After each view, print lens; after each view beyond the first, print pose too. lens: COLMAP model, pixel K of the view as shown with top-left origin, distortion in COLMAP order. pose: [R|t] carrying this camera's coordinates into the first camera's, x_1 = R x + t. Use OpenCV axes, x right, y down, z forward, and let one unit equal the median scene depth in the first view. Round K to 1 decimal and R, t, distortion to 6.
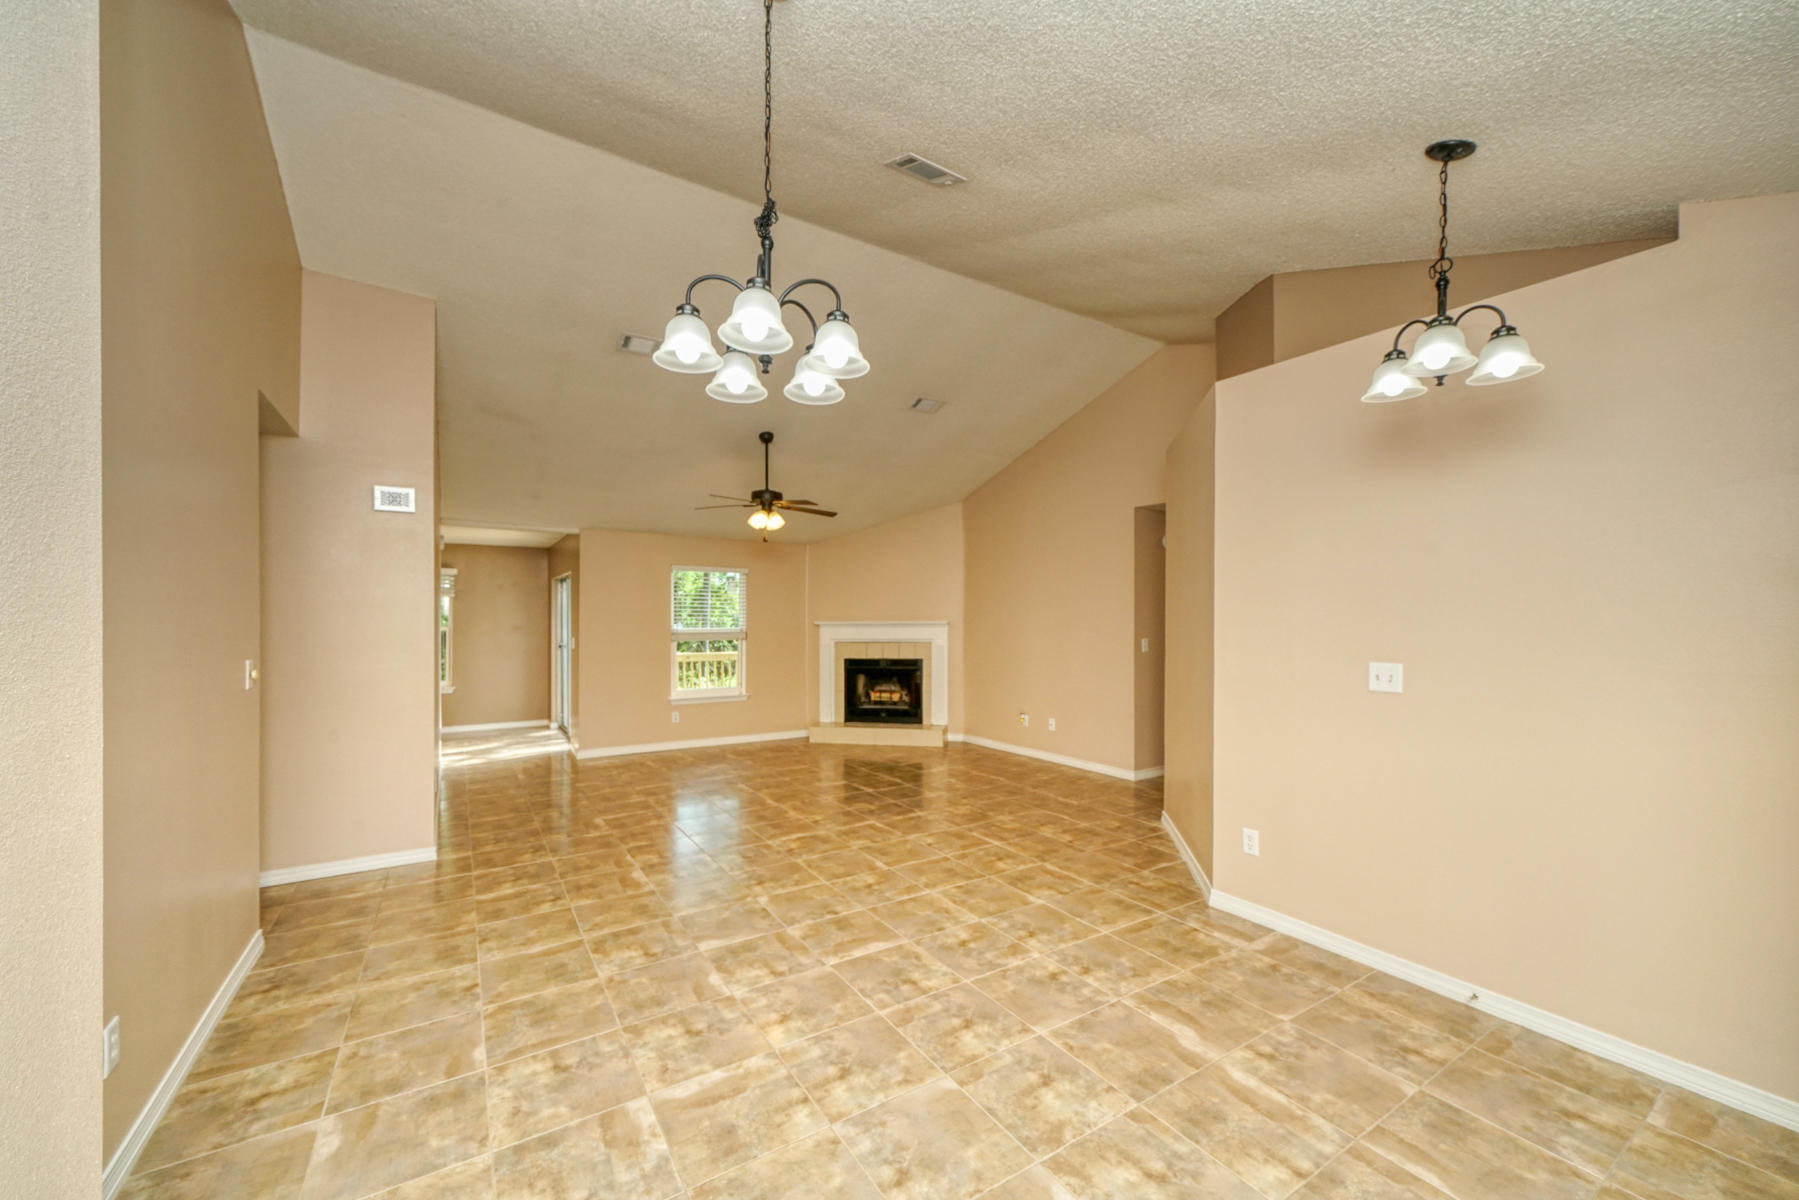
lens RADIAL K [[672.4, 0, 900.5], [0, 672.4, 610.7], [0, 0, 1]] dist [0.001310, 0.000307]
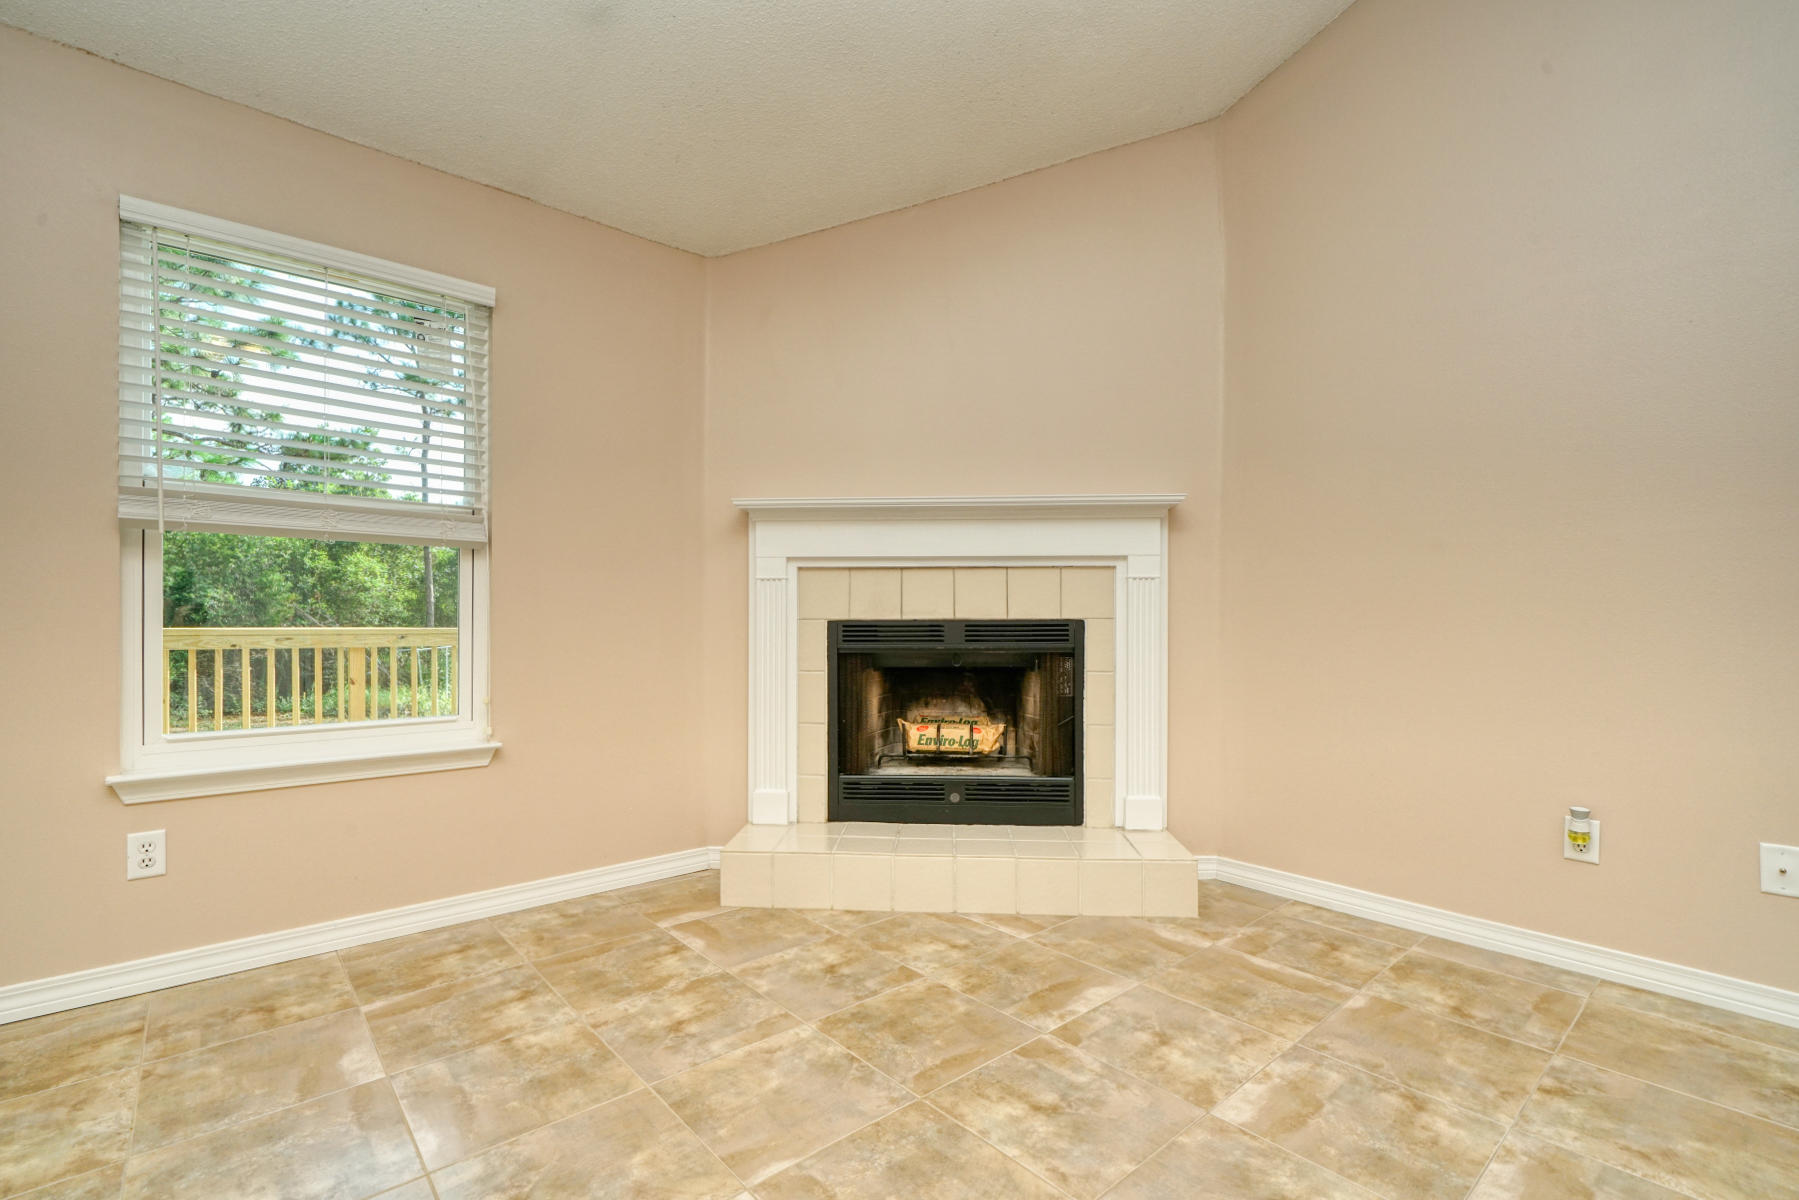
lens RADIAL K [[797.6, 0, 897.4], [0, 797.6, 624.5], [0, 0, 1]] dist [0.003197, -0.000093]
pose [[0.992592, 0.000845, 0.121489, -0.255032], [-0.002978, 0.999845, 0.017372, 0.178049], [-0.121455, -0.017606, 0.992441, 1.668768]]
